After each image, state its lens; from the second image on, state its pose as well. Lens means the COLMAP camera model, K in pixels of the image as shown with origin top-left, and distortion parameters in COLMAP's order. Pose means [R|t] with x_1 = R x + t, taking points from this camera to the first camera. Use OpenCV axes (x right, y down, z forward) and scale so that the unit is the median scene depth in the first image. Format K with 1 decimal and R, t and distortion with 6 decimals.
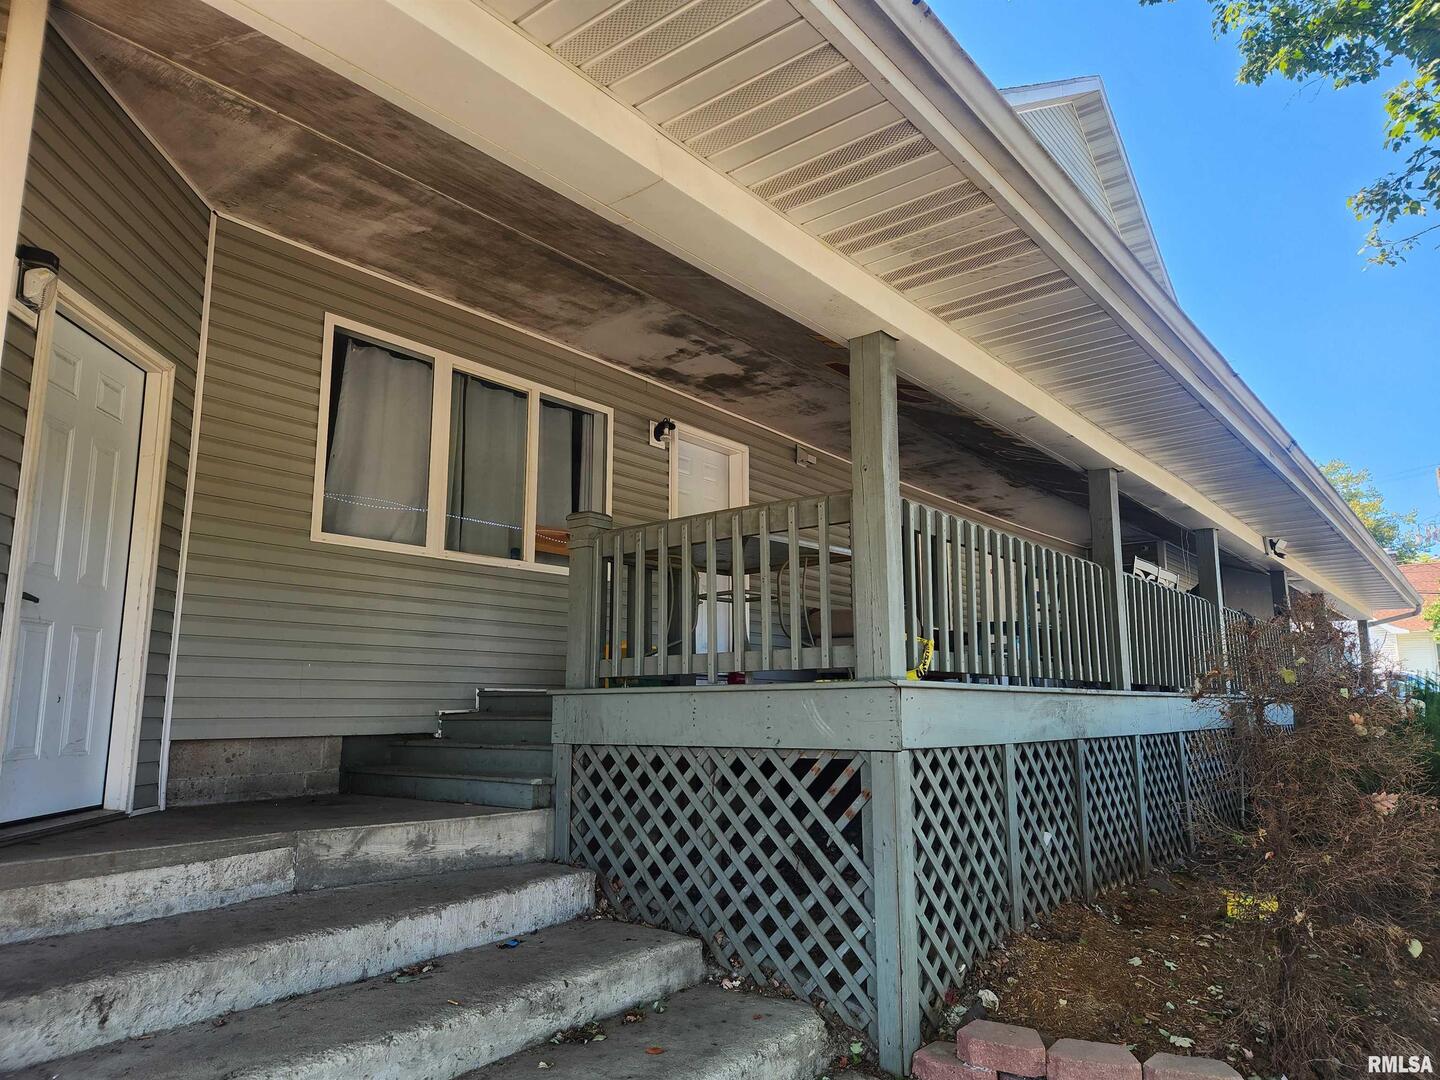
lens RADIAL K [[929.9, 0, 715.5], [0, 929.9, 551.9], [0, 0, 1]] dist [0.072667, -0.064947]
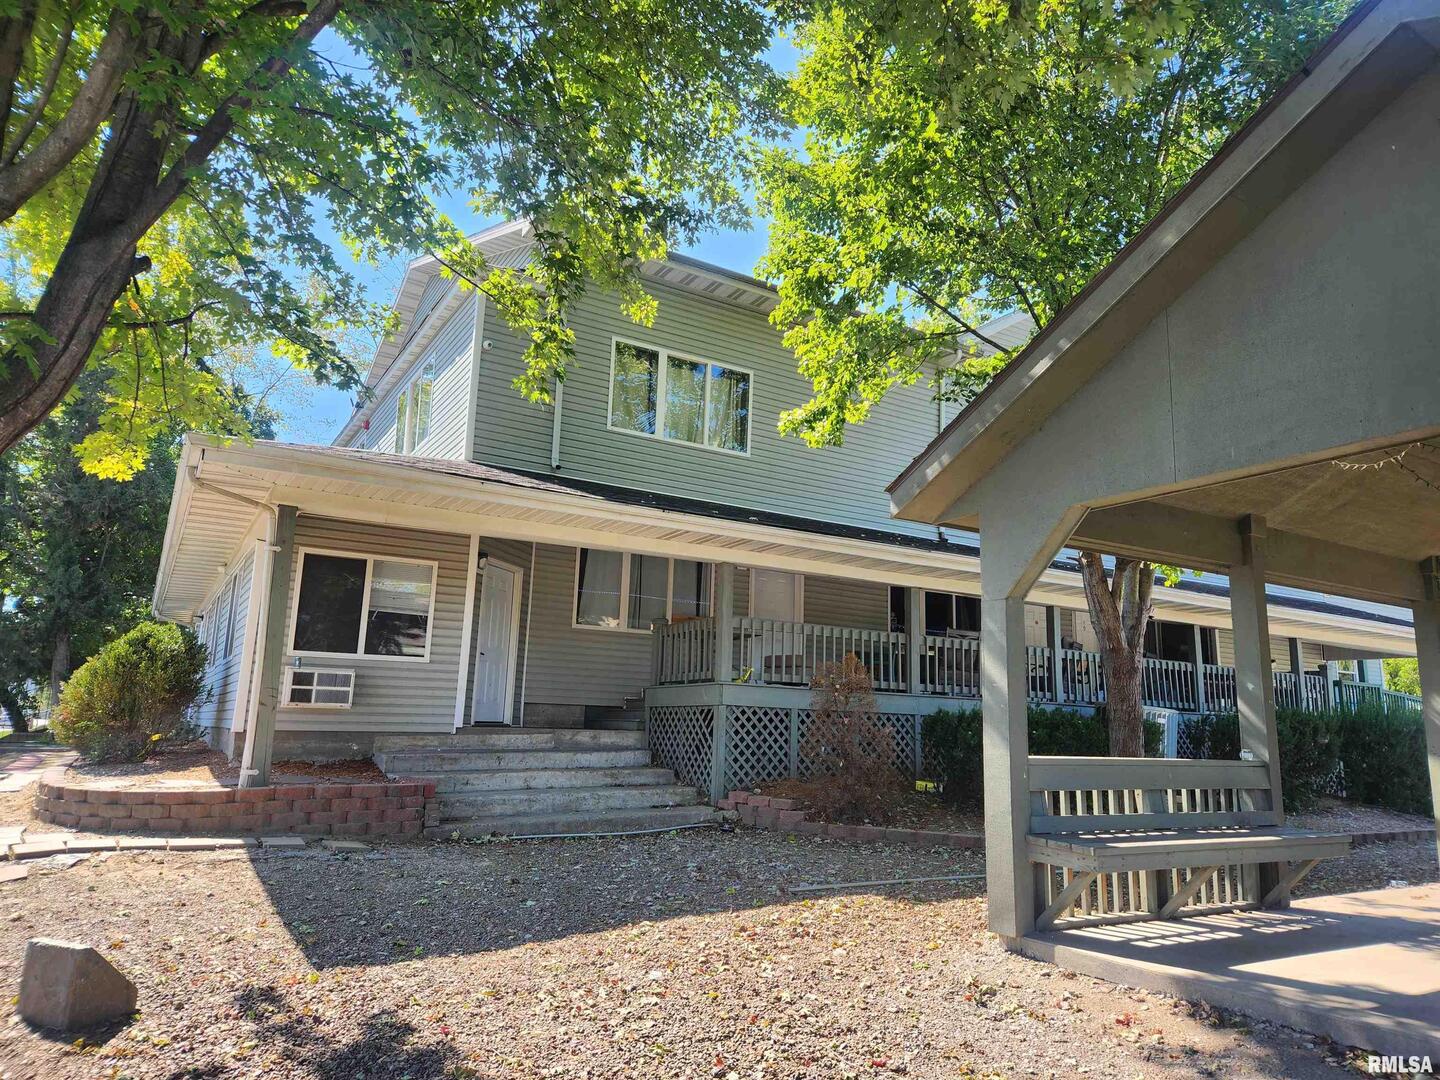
lens RADIAL K [[929.9, 0, 715.5], [0, 929.9, 551.9], [0, 0, 1]] dist [0.072667, -0.064947]
pose [[0.931633, -0.034892, -0.361723, 1.166161], [0.024190, 0.999127, -0.034072, -0.166799], [0.362595, 0.022992, 0.931663, -1.662924]]
